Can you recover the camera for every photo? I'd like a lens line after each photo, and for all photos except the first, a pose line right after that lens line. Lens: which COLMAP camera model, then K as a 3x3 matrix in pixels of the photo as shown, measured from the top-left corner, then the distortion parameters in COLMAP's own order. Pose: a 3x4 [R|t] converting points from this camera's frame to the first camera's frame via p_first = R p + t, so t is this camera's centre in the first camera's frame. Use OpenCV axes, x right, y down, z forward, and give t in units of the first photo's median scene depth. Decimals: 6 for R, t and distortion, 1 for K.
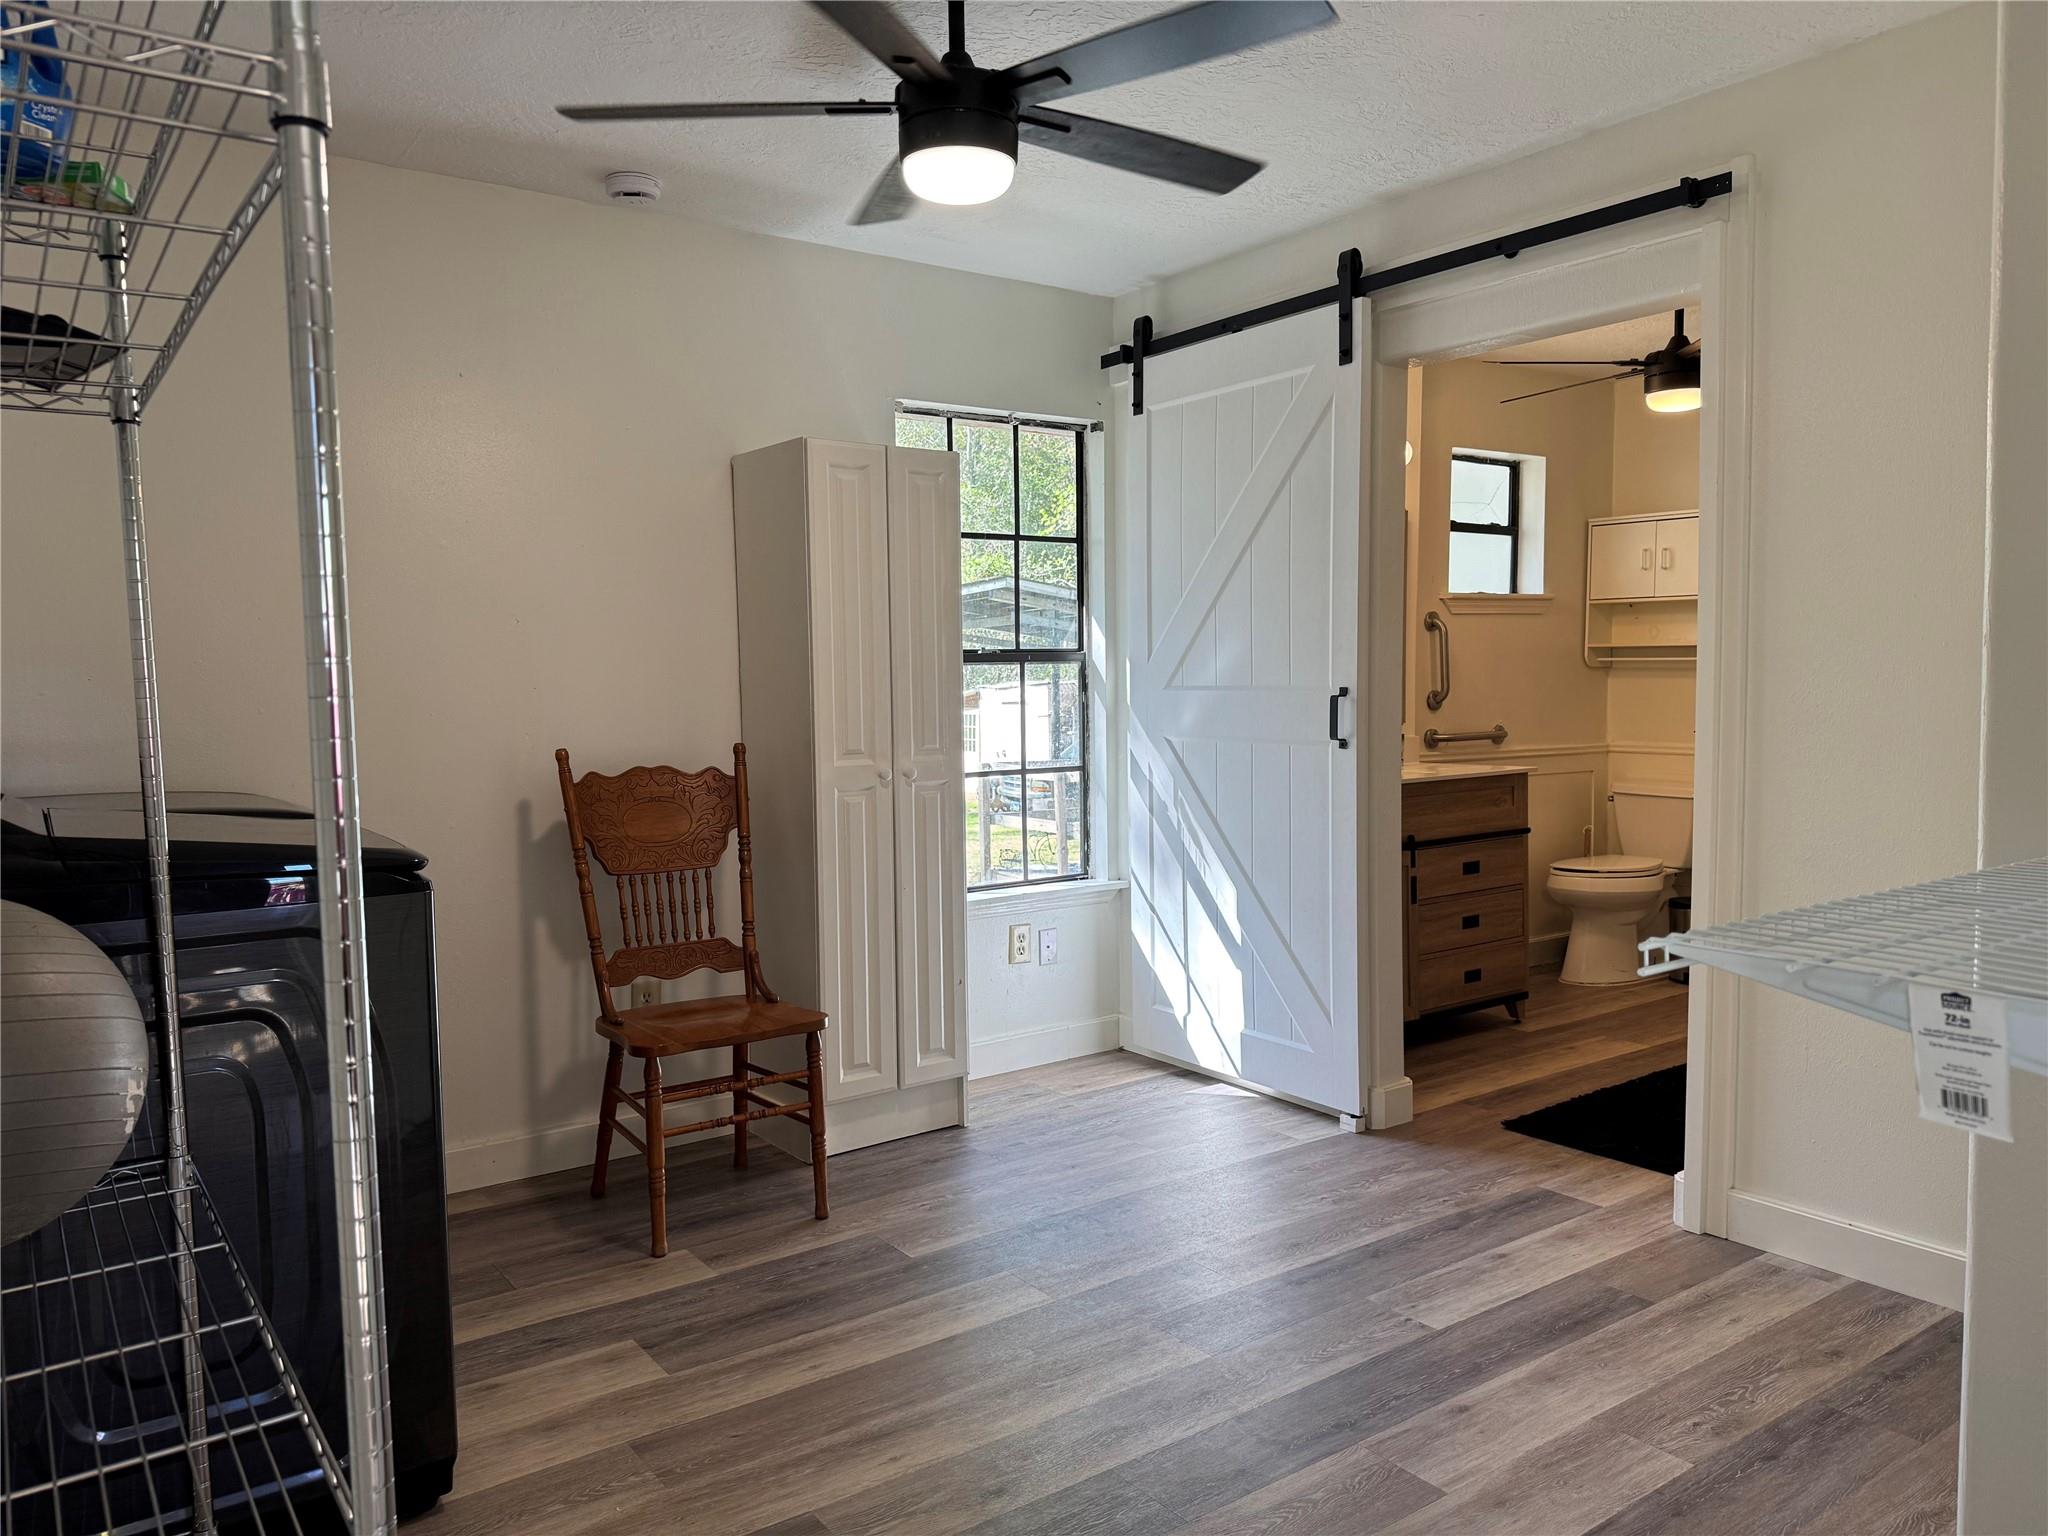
lens RADIAL K [[1458.4, 0, 1010.7], [0, 1458.4, 769.7], [0, 0, 1]] dist [0.030999, -0.029439]
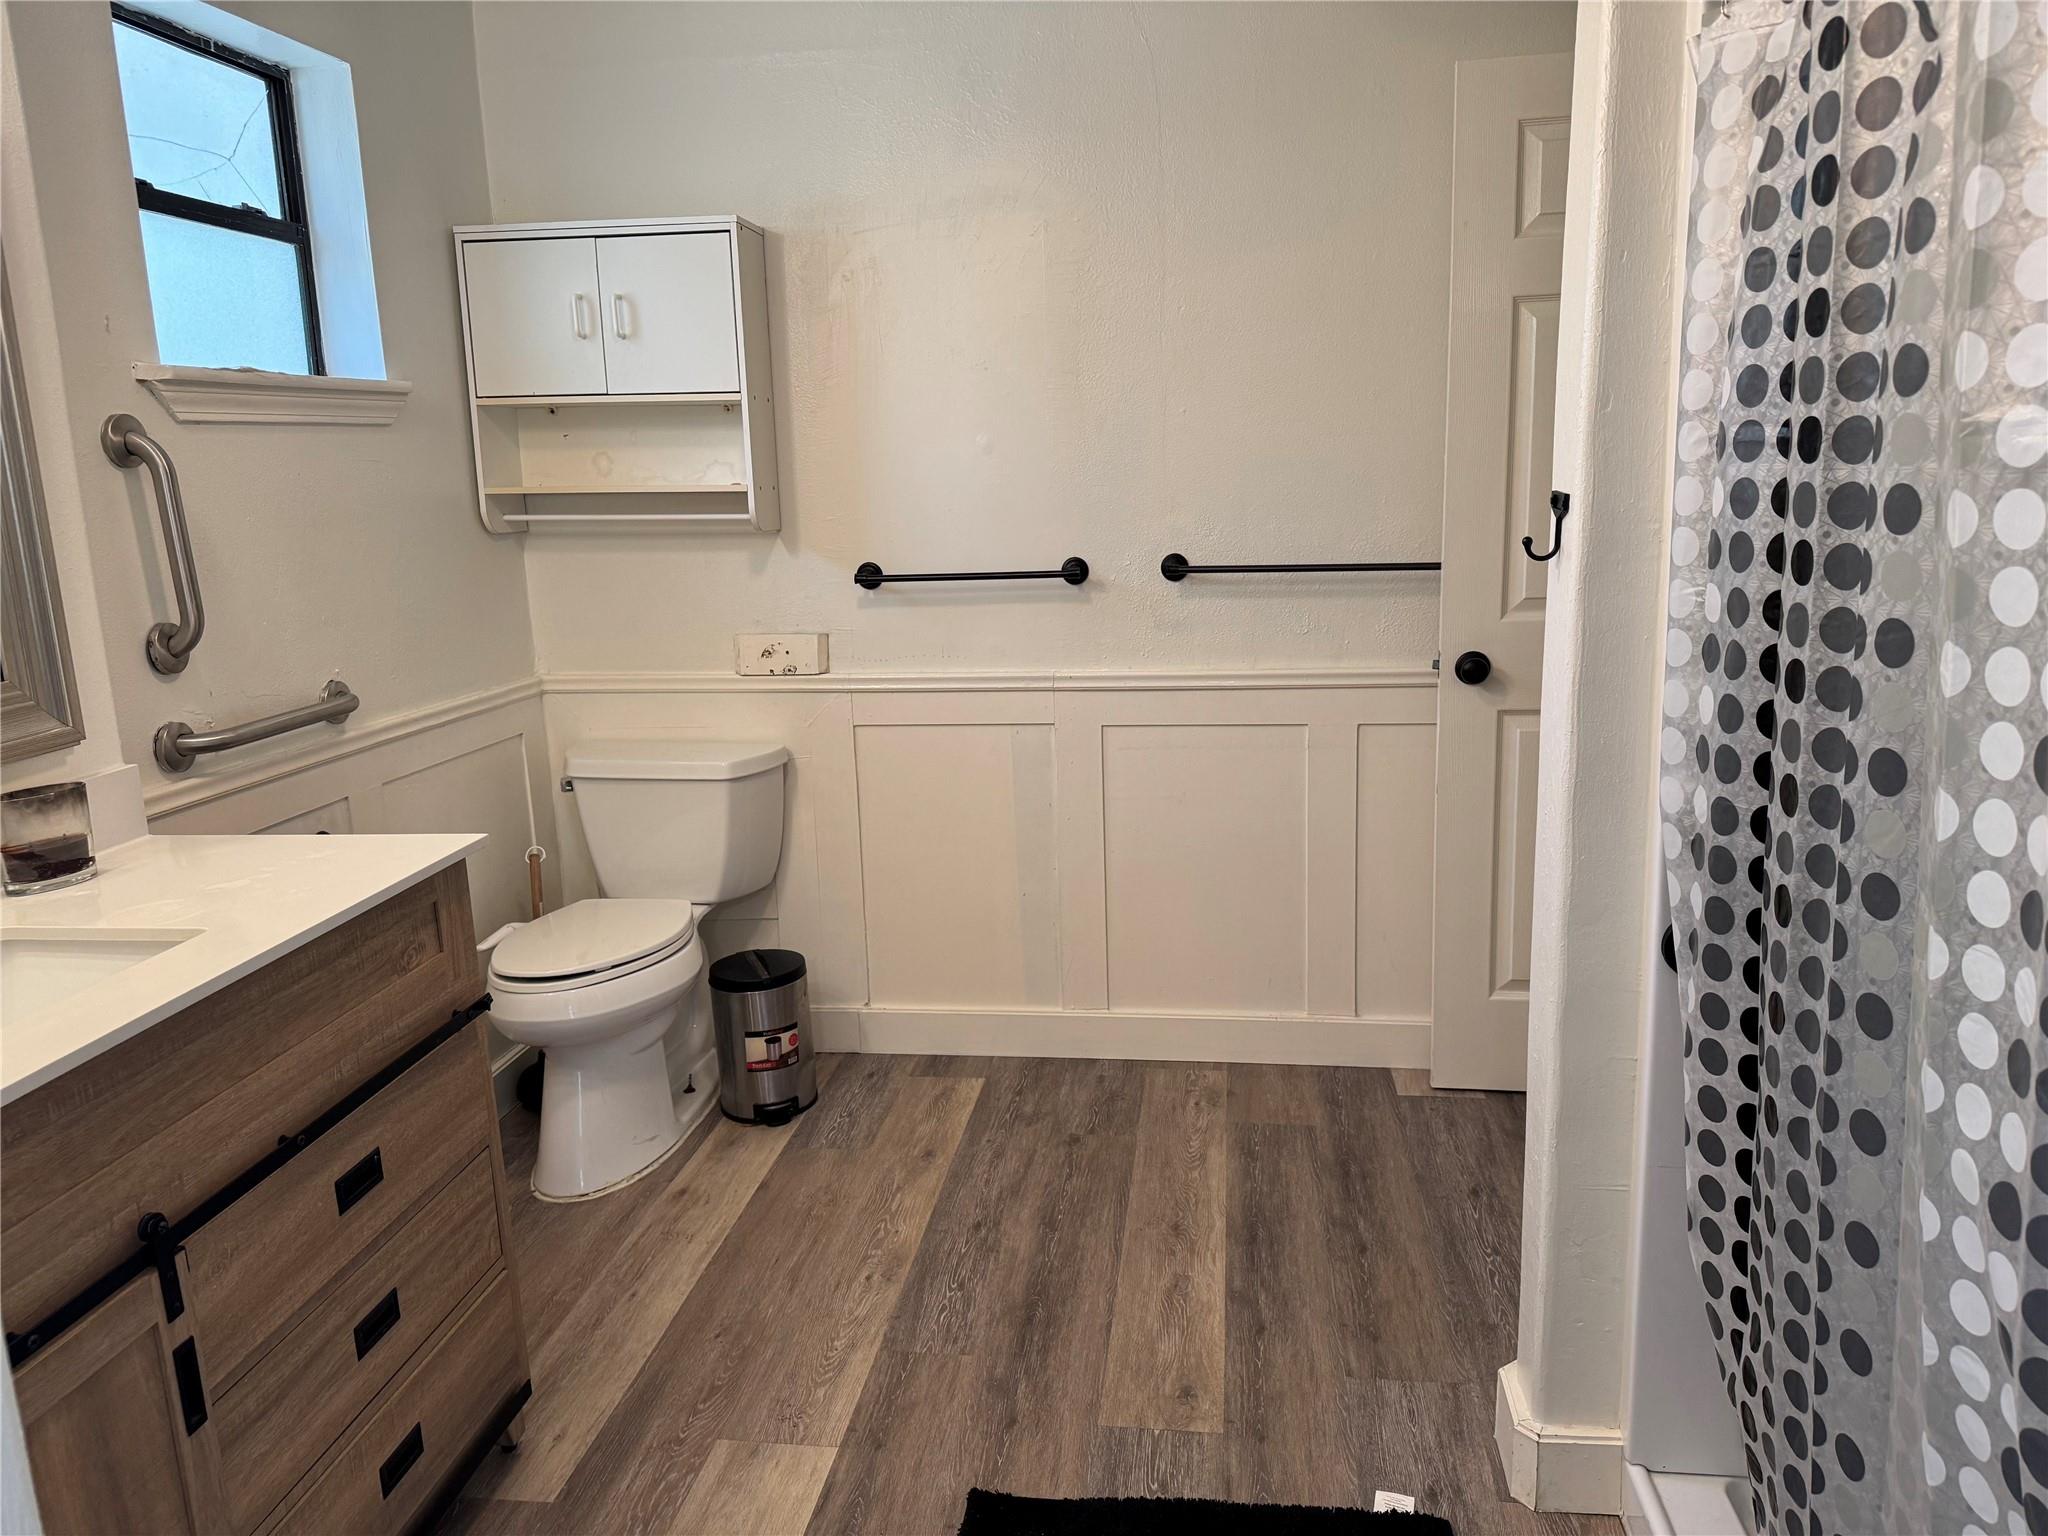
lens RADIAL K [[1458.4, 0, 1023.9], [0, 1458.4, 772.3], [0, 0, 1]] dist [0.030999, -0.029439]
pose [[0.691043, -0.157489, 0.705448, 0.161566], [0.066287, 0.985670, 0.155115, -0.058574], [-0.719768, -0.060429, 0.691580, 0.544383]]
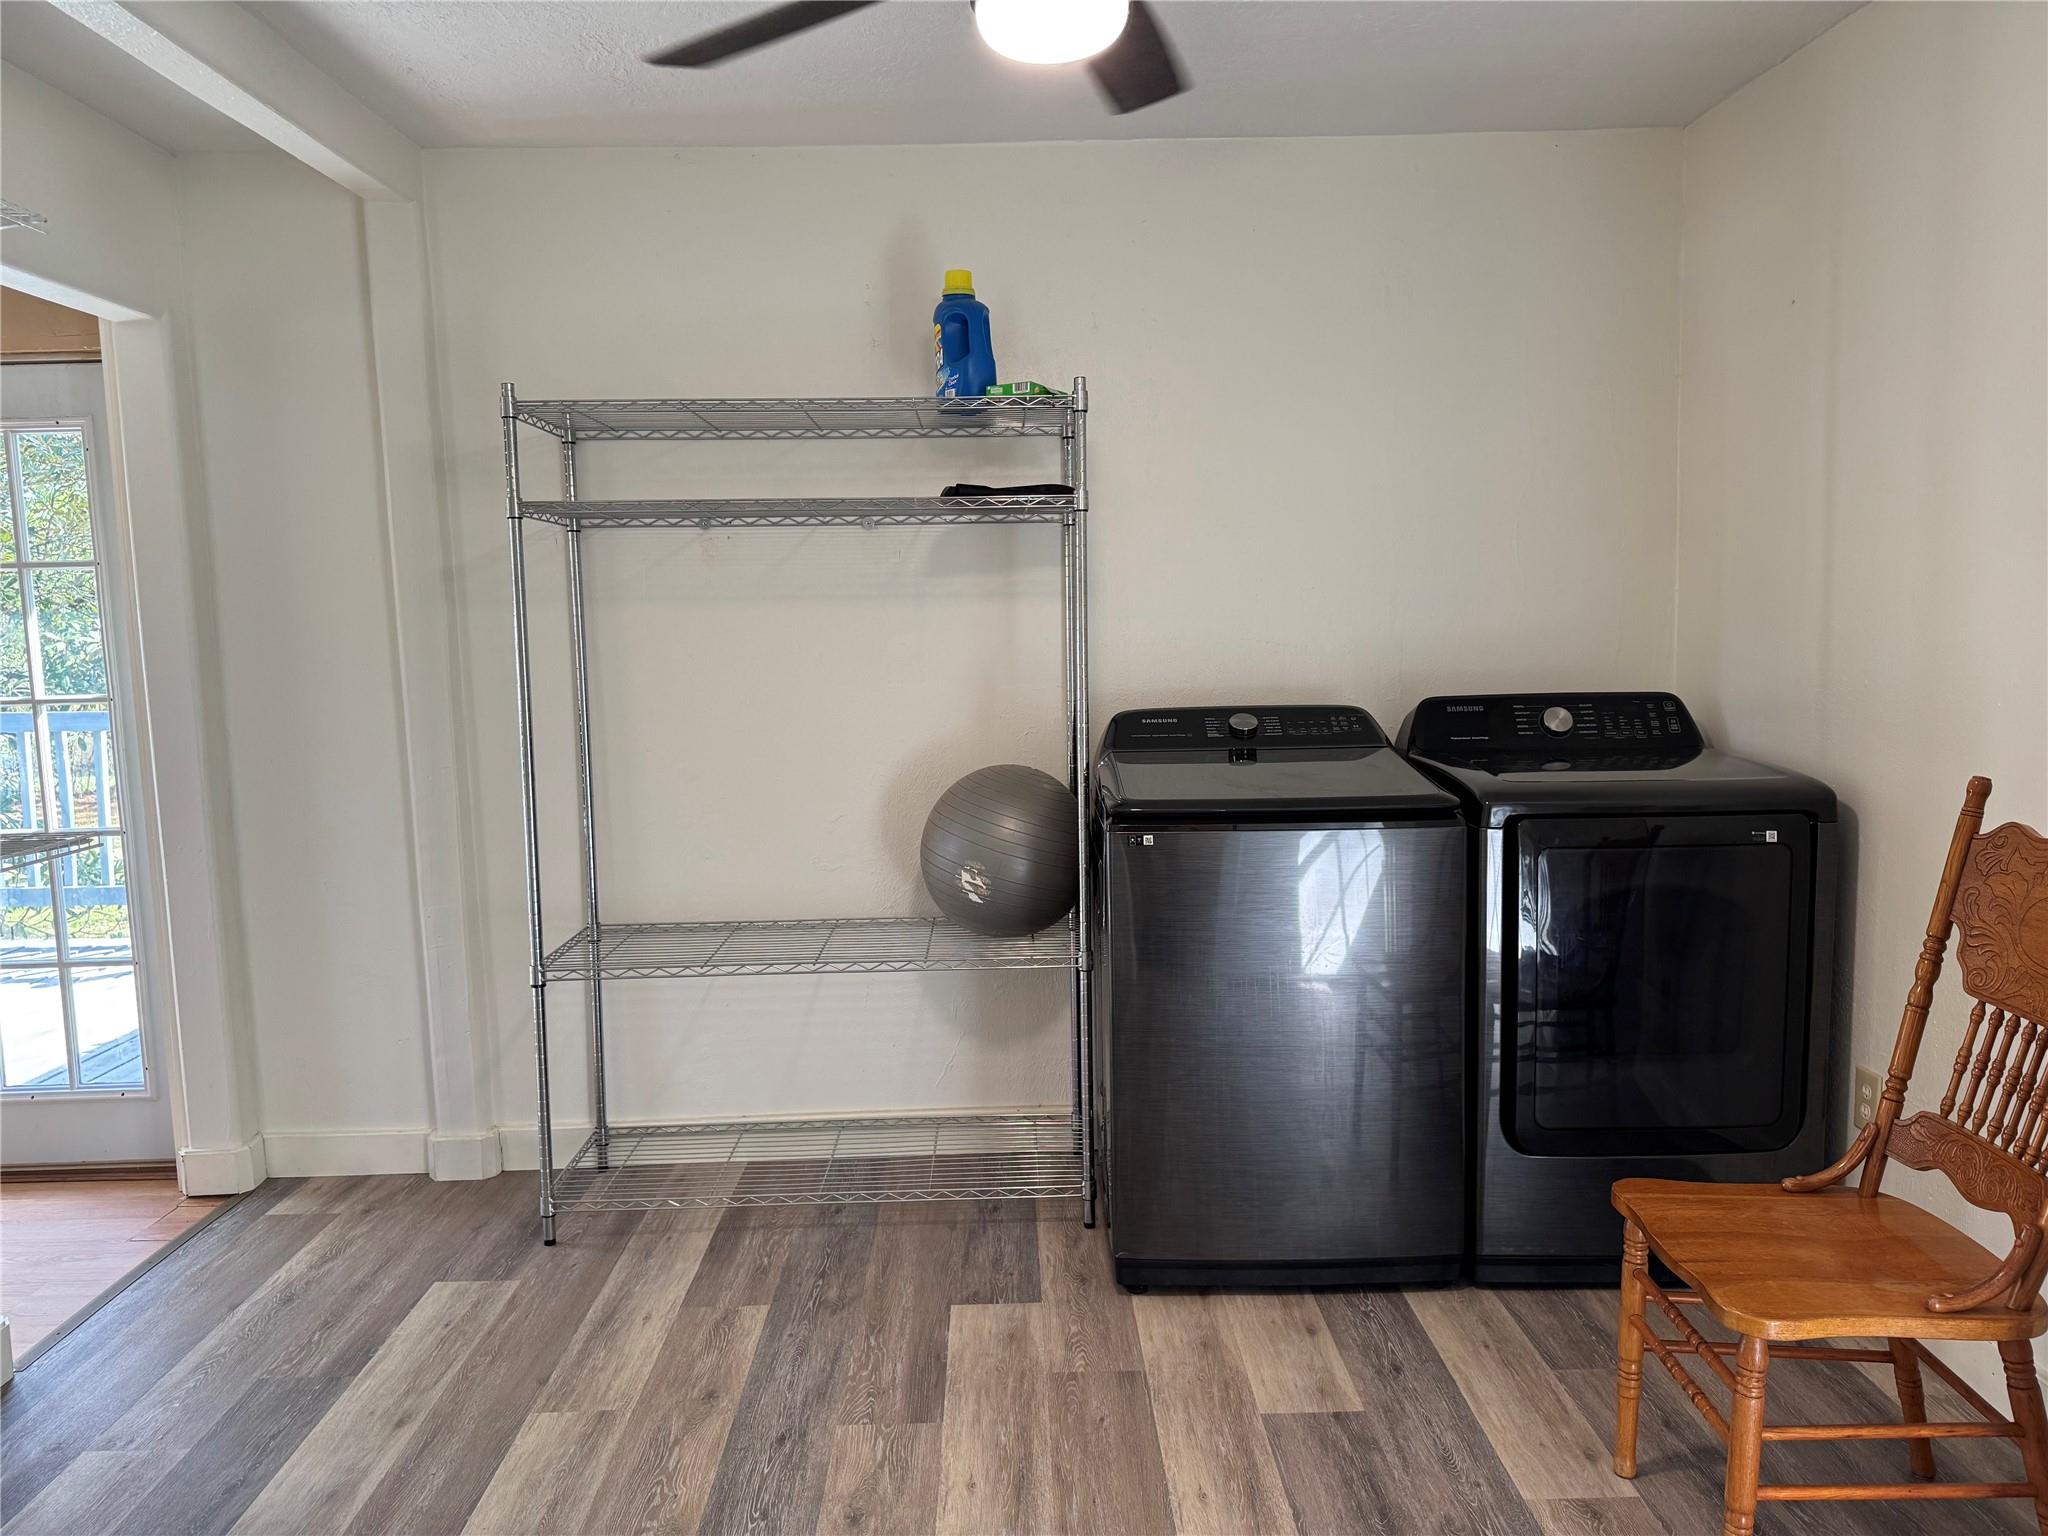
lens RADIAL K [[1458.4, 0, 1026.5], [0, 1458.4, 772.9], [0, 0, 1]] dist [0.030999, -0.029439]
pose [[-0.559446, 0.126537, -0.819151, 0.254980], [-0.022091, 0.985651, 0.167344, -0.066094], [0.828572, 0.111716, -0.548623, 0.600310]]
